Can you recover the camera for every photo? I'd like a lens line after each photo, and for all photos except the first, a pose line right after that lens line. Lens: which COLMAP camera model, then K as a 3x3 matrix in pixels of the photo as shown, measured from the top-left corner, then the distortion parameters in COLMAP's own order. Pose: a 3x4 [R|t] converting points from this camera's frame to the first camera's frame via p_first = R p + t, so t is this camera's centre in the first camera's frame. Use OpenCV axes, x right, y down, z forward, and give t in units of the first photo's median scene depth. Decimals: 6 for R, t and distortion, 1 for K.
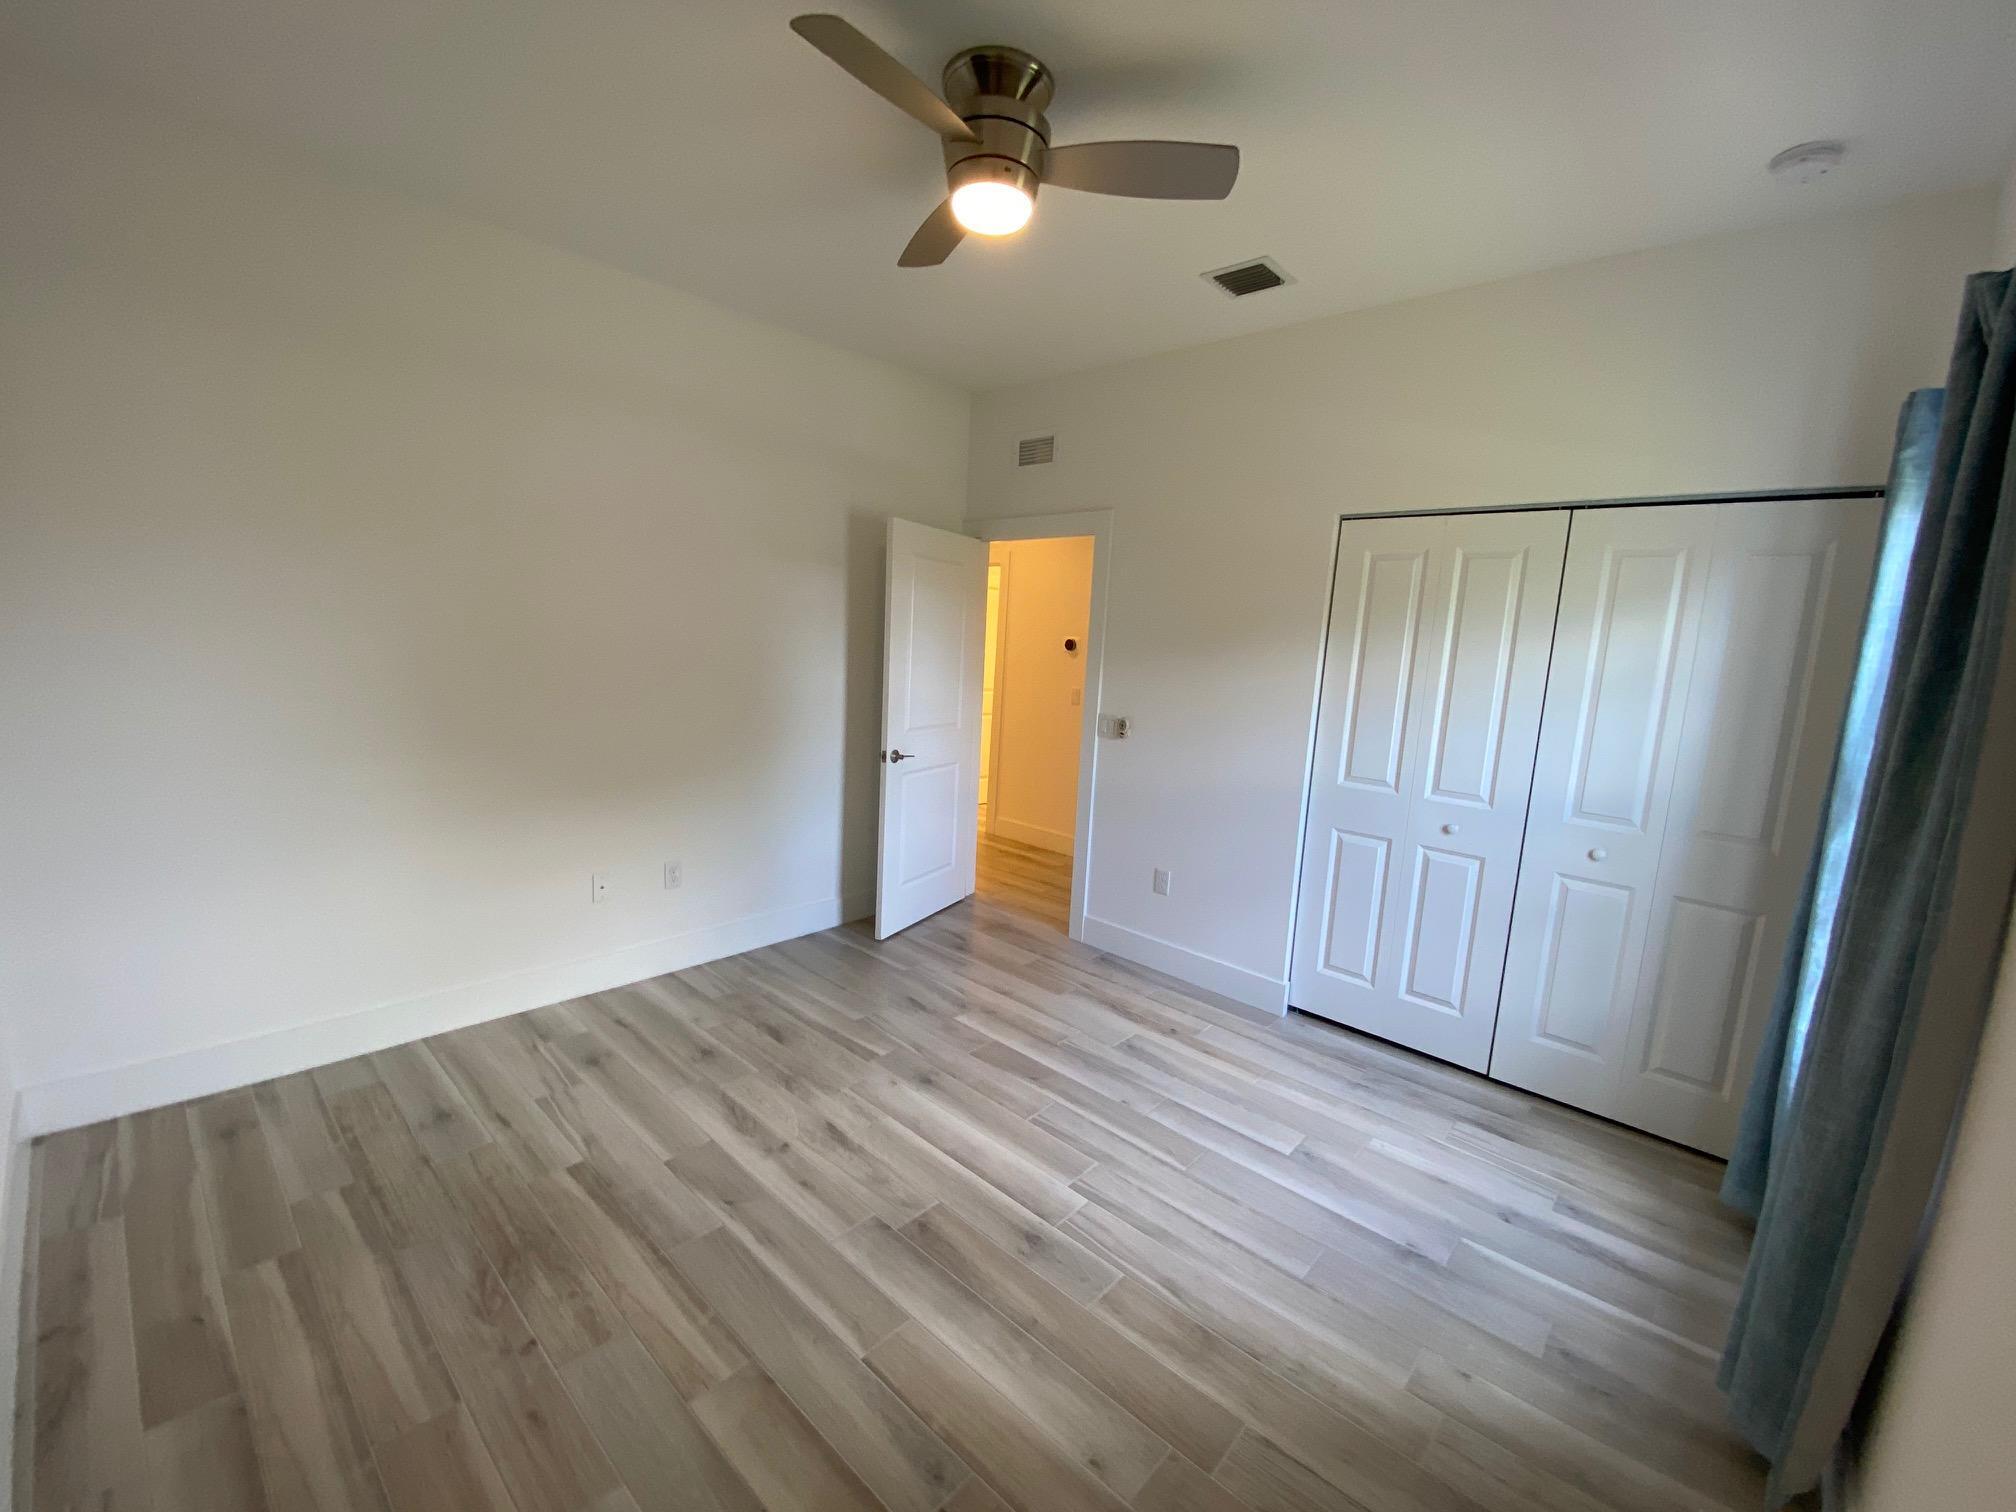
lens RADIAL K [[818.3, 0, 1004.2], [0, 818.3, 751.4], [0, 0, 1]] dist [0.000753, -0.007028]
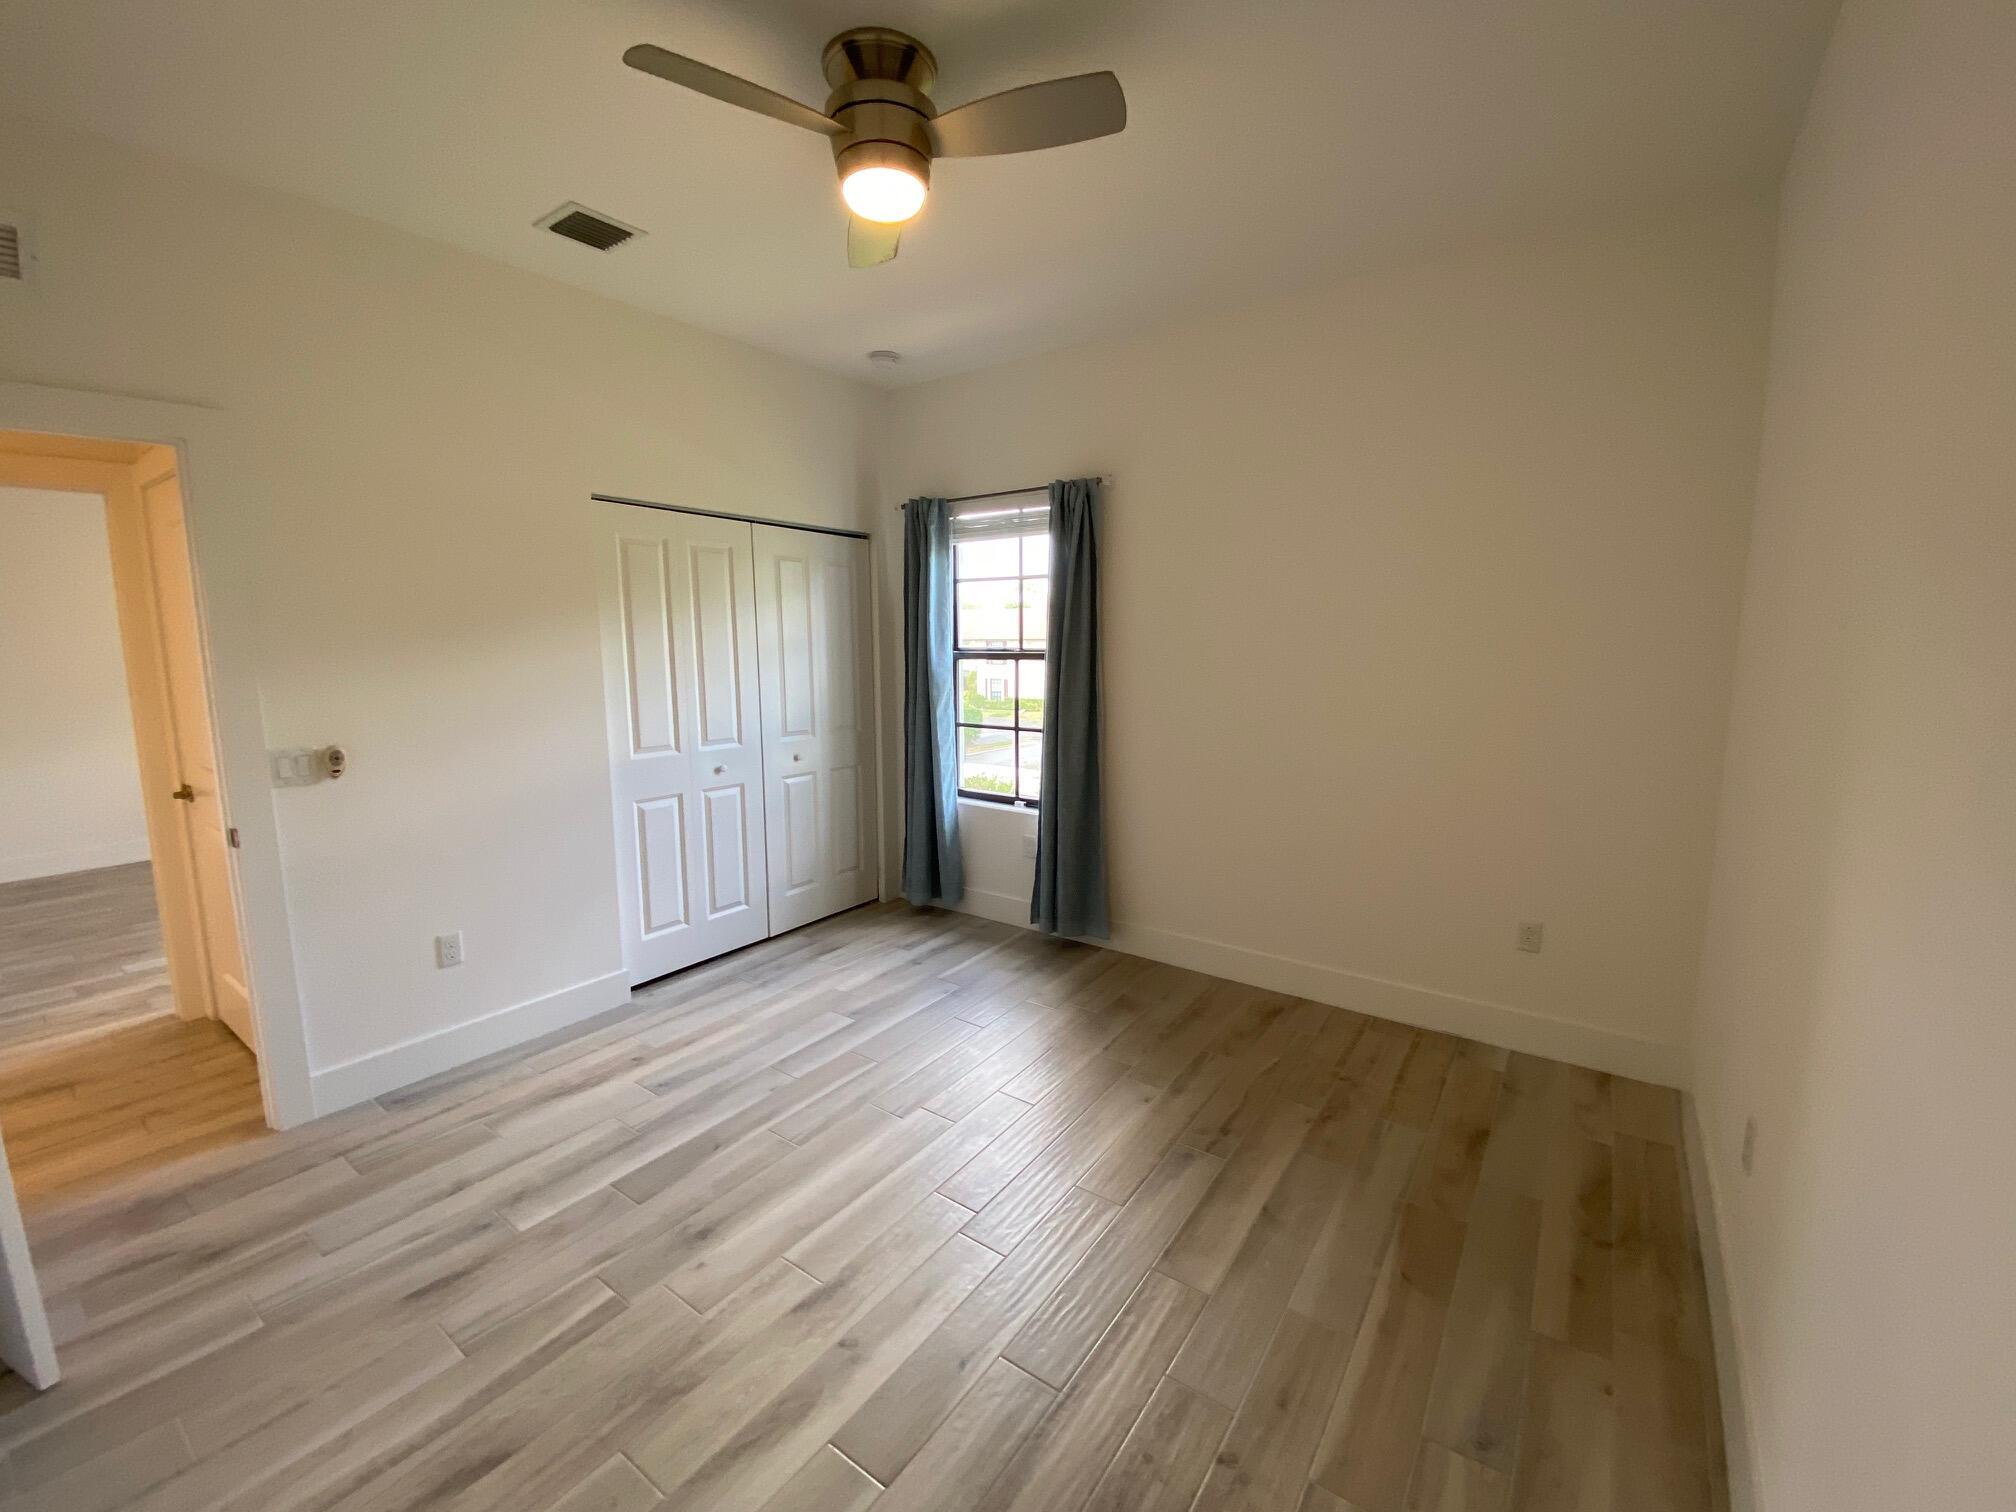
lens RADIAL K [[818.3, 0, 1008.4], [0, 818.3, 754.1], [0, 0, 1]] dist [0.000753, -0.007028]
pose [[-0.118002, -0.195893, 0.973500, -0.735503], [0.142801, 0.966811, 0.211857, -0.132184], [-0.982692, 0.164017, -0.086112, 0.688807]]
